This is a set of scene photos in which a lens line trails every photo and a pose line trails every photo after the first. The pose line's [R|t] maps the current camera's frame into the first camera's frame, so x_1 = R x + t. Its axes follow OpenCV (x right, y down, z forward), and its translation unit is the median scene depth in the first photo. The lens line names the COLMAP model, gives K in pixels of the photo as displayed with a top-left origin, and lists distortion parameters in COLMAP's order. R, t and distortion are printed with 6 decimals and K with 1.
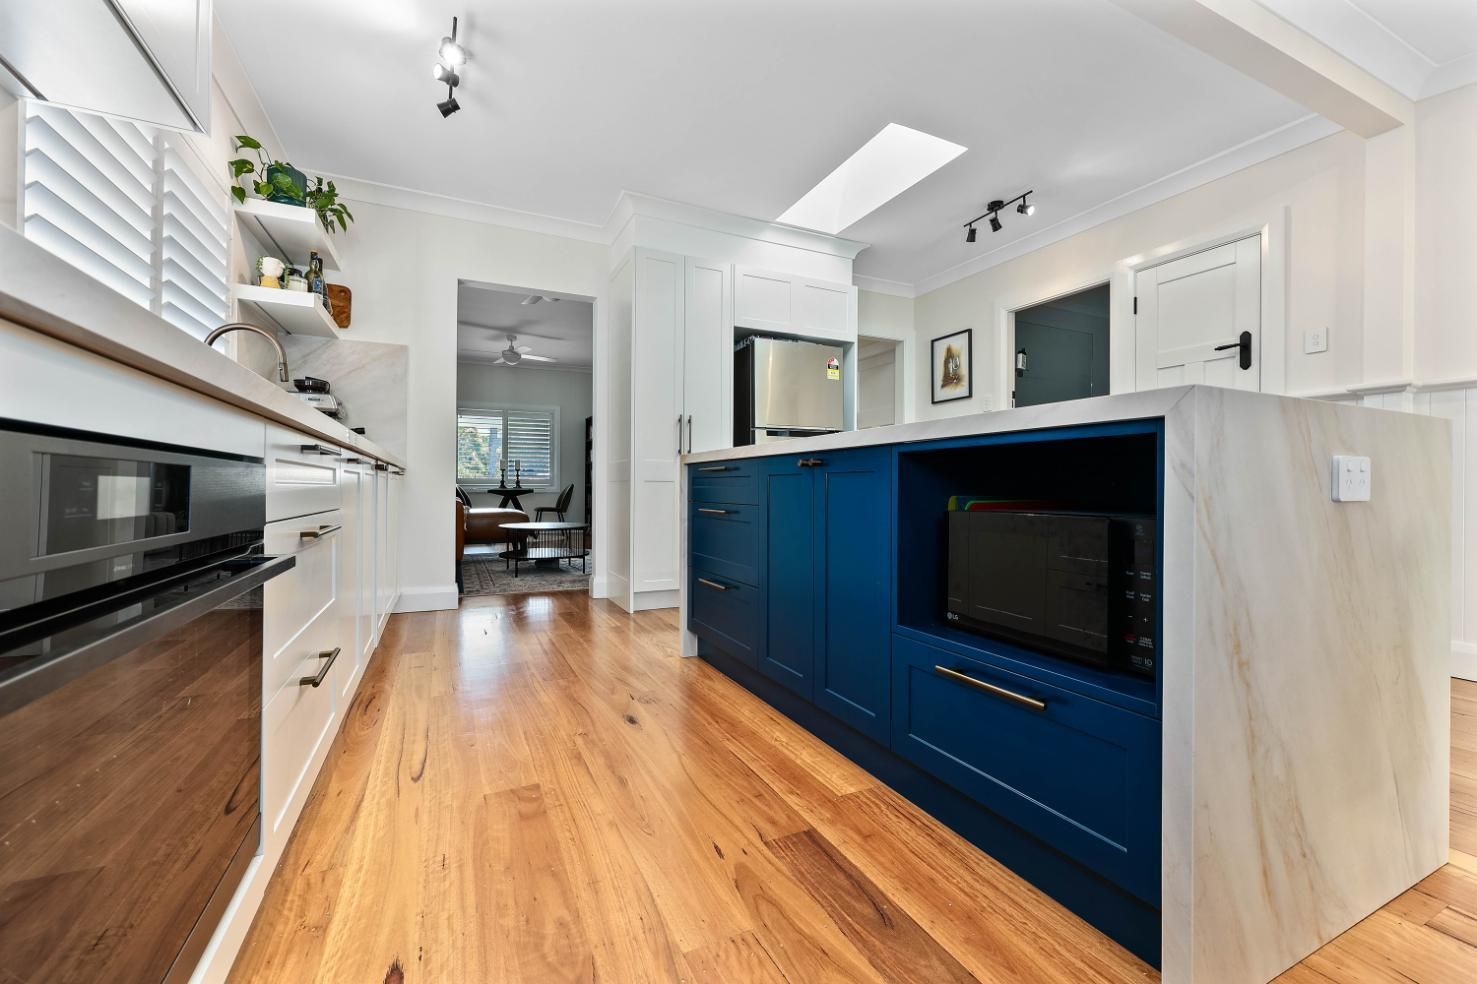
lens RADIAL K [[610.3, 0, 743.6], [0, 610.3, 489.8], [0, 0, 1]] dist [-0.001706, 0.000256]
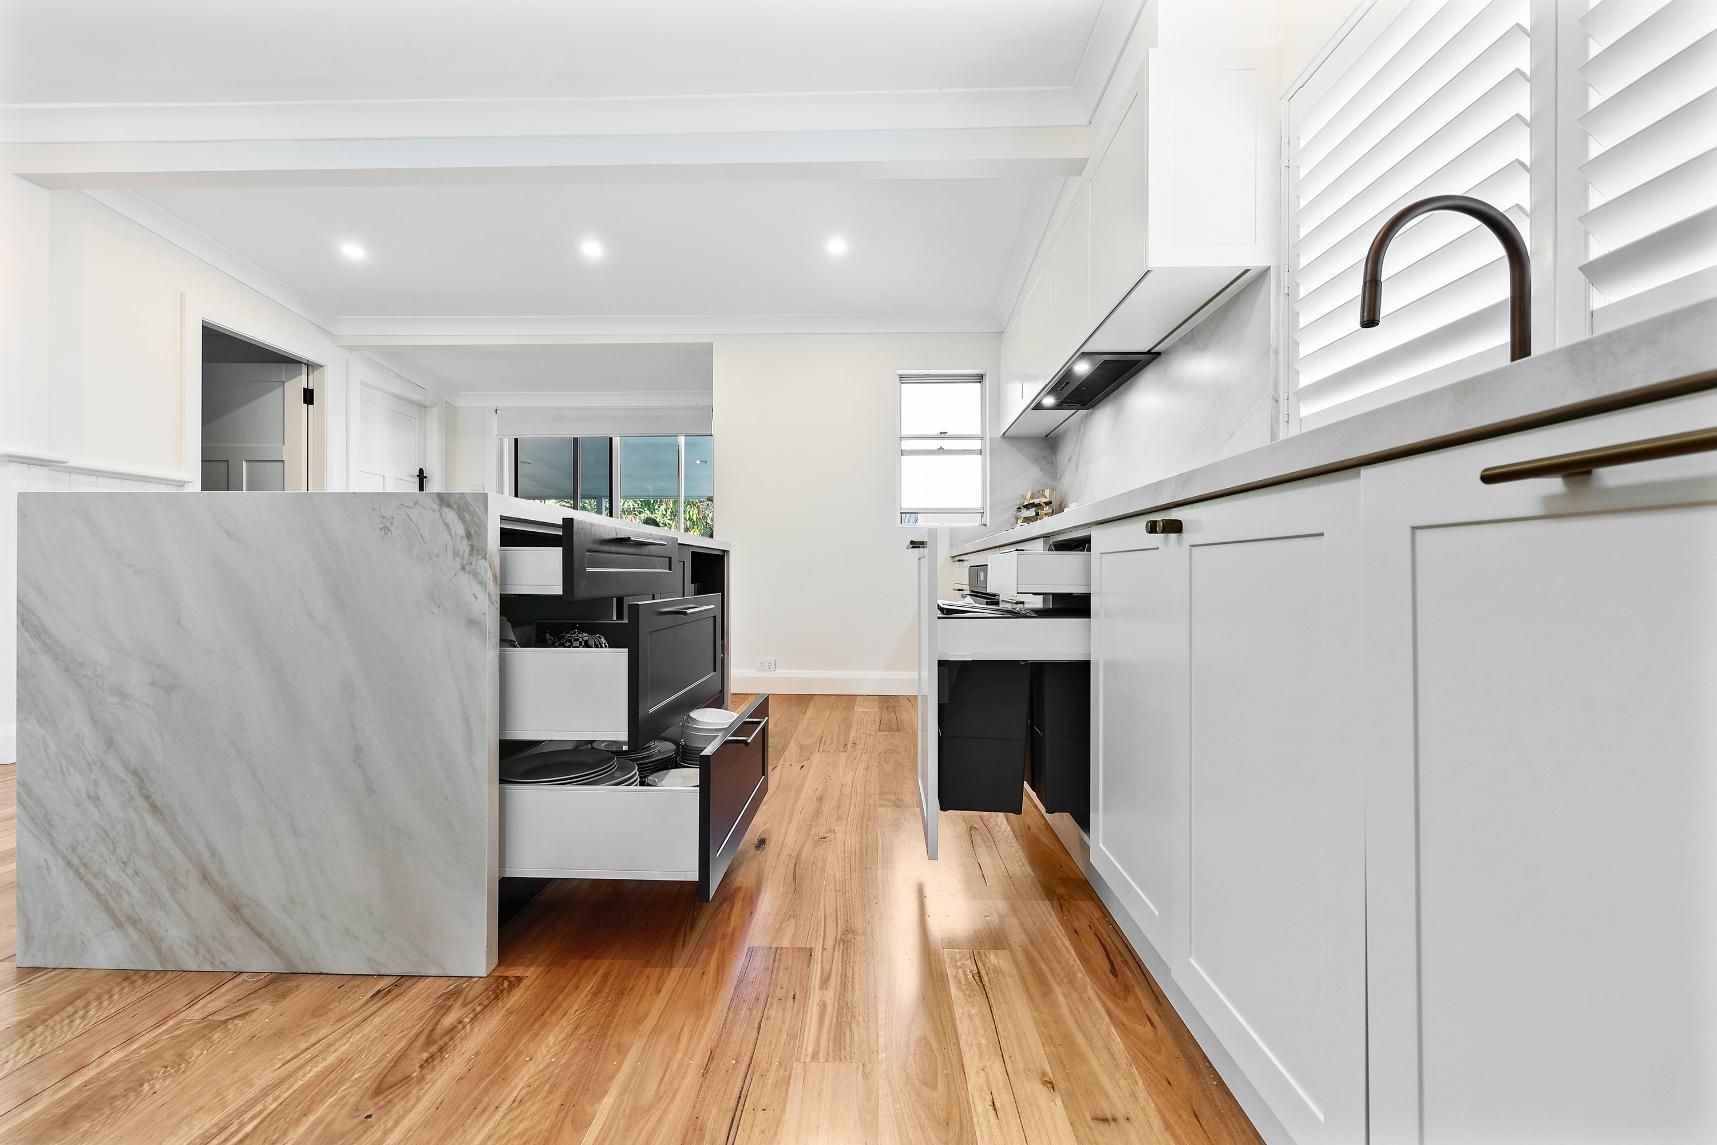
lens RADIAL K [[696.4, 0, 863.1], [0, 696.4, 574.2], [0, 0, 1]] dist [0.001702, -0.000800]
pose [[-0.888313, -0.006838, 0.459188, -0.515068], [-0.005691, 0.999976, 0.003882, -0.005014], [-0.459204, 0.000835, -0.888331, 1.222599]]
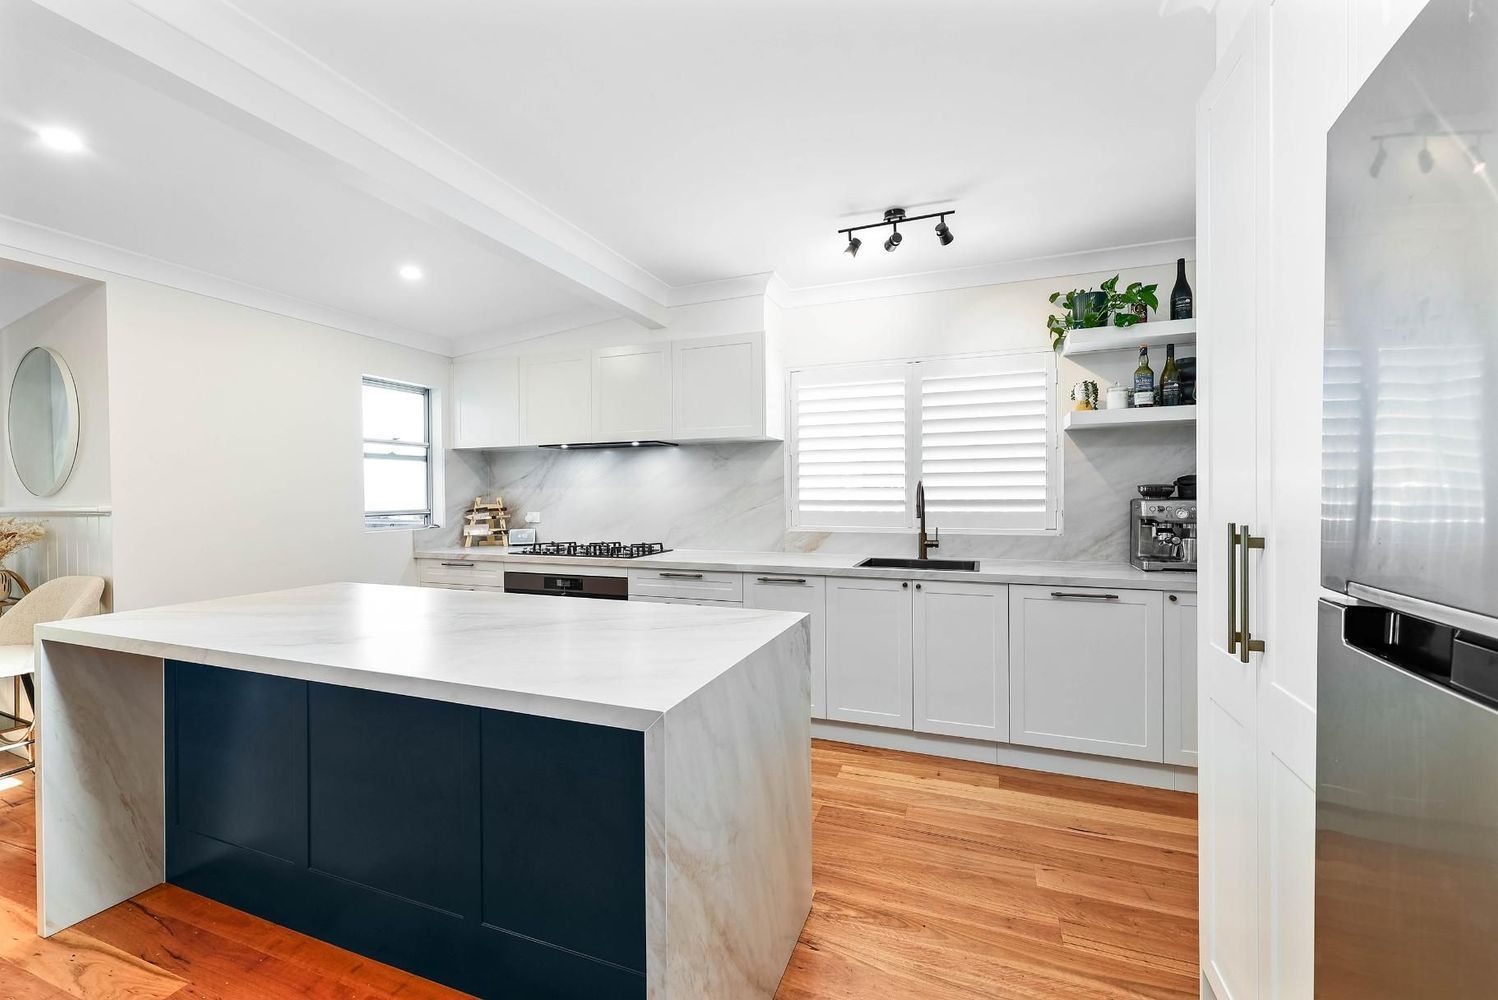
lens RADIAL K [[607.6, 0, 749.9], [0, 607.6, 495.5], [0, 0, 1]] dist [0.001702, -0.000800]
pose [[-0.730752, 0.000953, -0.682642, 0.391664], [0.001175, 0.999999, 0.000139, -0.178849], [0.682642, -0.000700, -0.730753, 1.364761]]
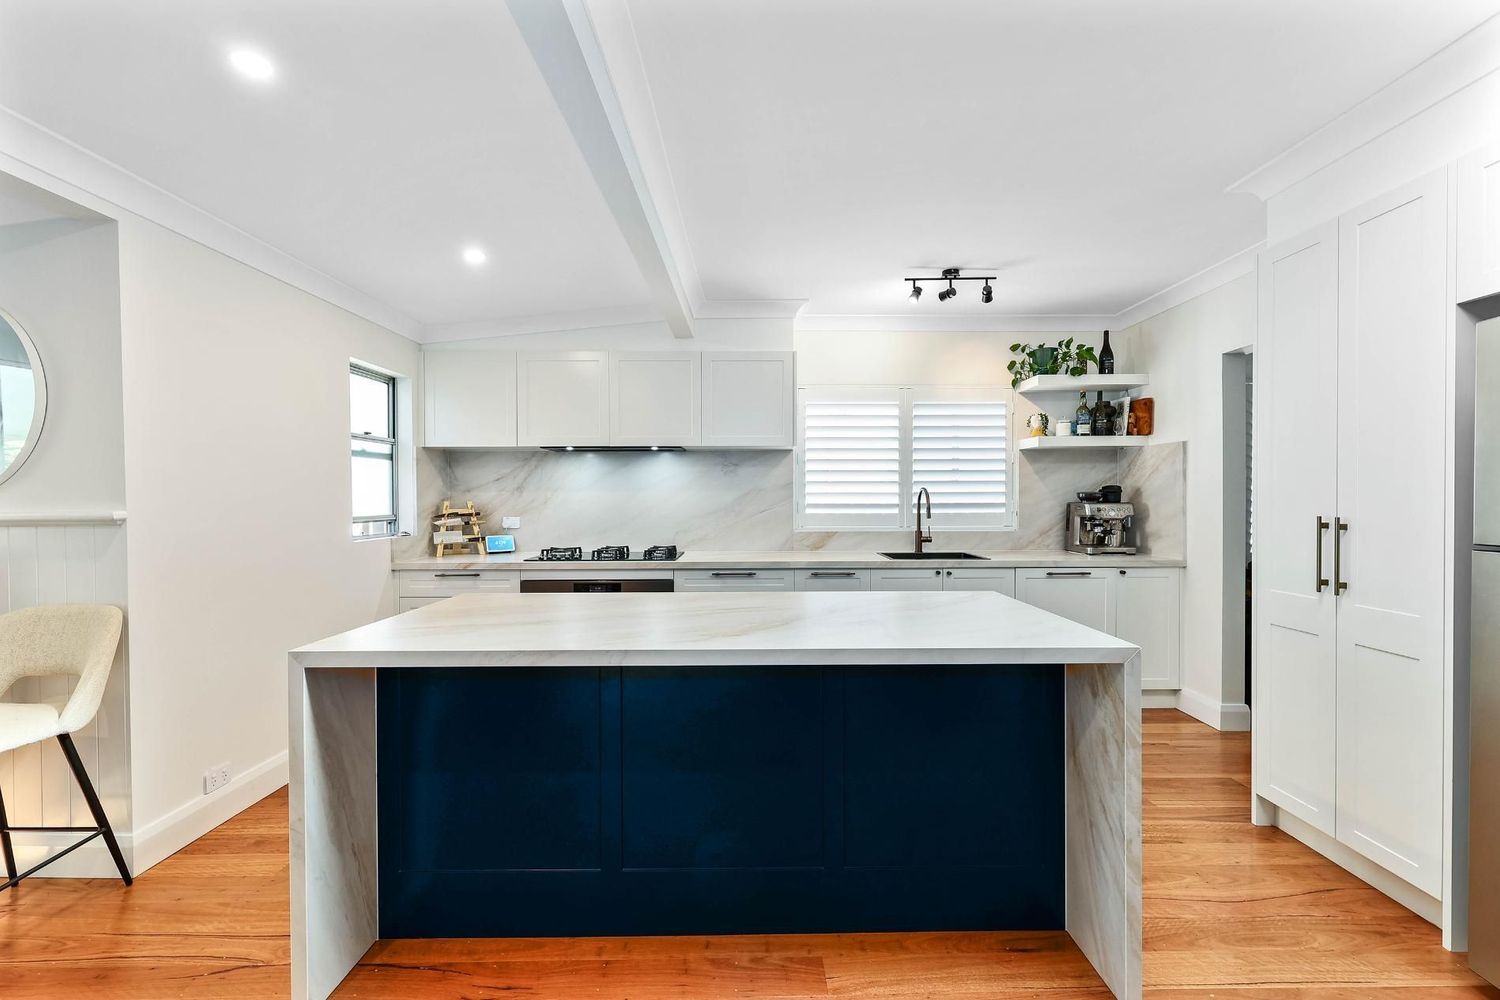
lens RADIAL K [[608.4, 0, 750.7], [0, 608.4, 502.9], [0, 0, 1]] dist [0.001702, -0.000800]
pose [[-0.434227, 0.003090, -0.900798, 0.792576], [-0.000081, 0.999994, 0.003469, -0.175988], [0.900804, 0.001579, -0.434224, 0.998904]]
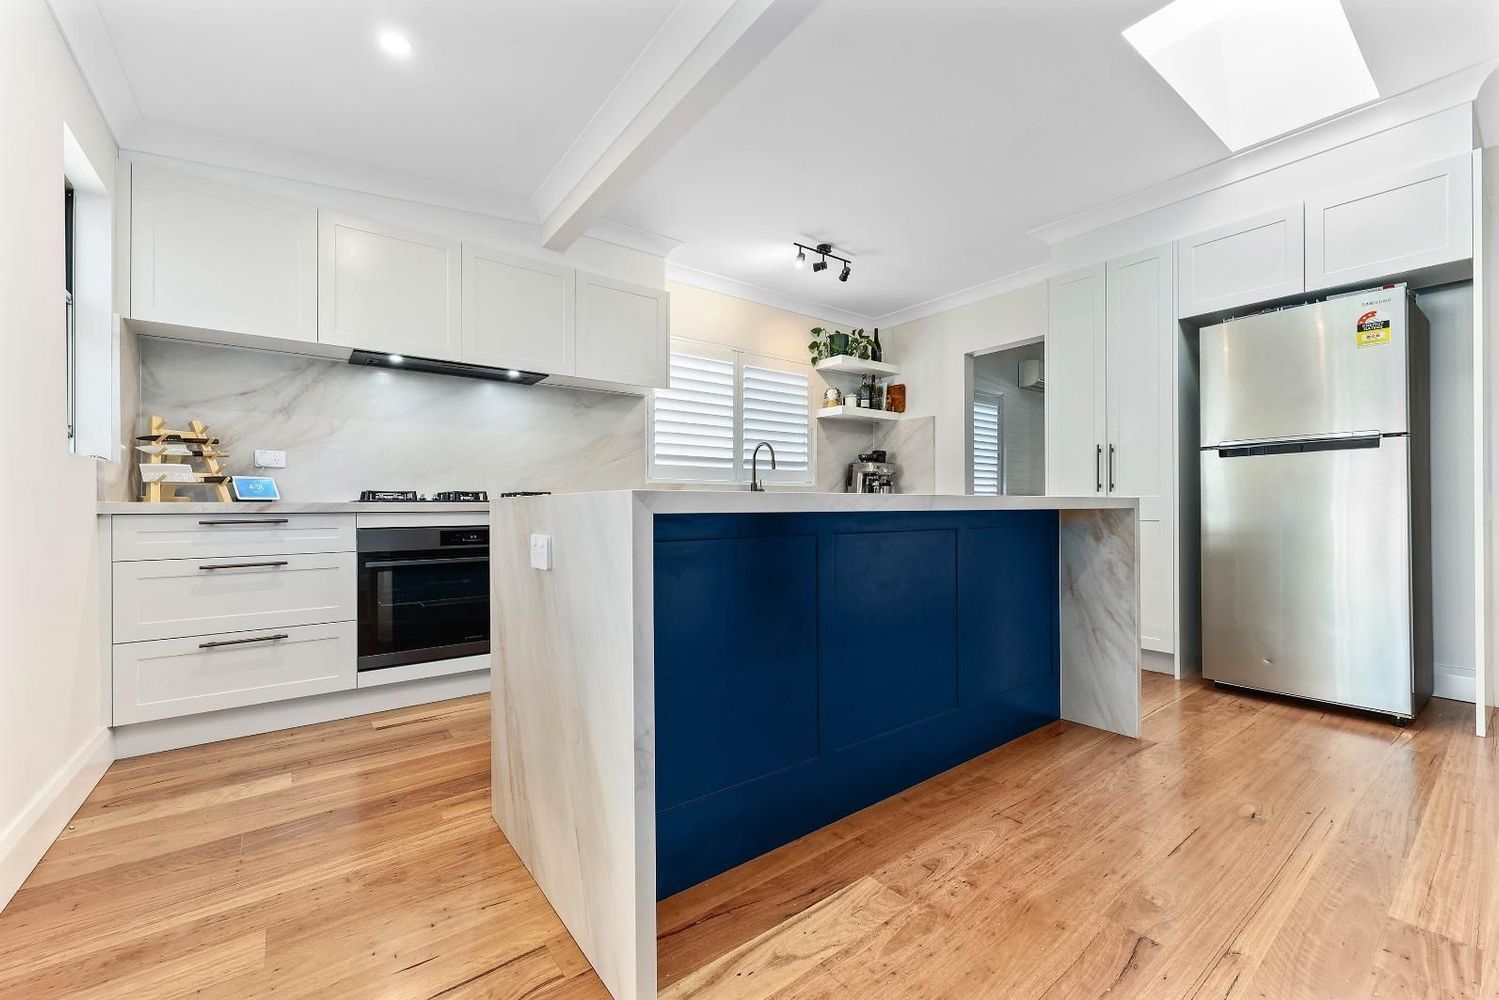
lens RADIAL K [[608.0, 0, 753.9], [0, 608.0, 510.4], [0, 0, 1]] dist [0.001702, -0.000800]
pose [[0.202424, -0.000217, -0.979298, 0.856378], [0.004254, 0.999991, 0.000657, -0.038064], [0.979289, -0.004299, 0.202423, 0.423935]]
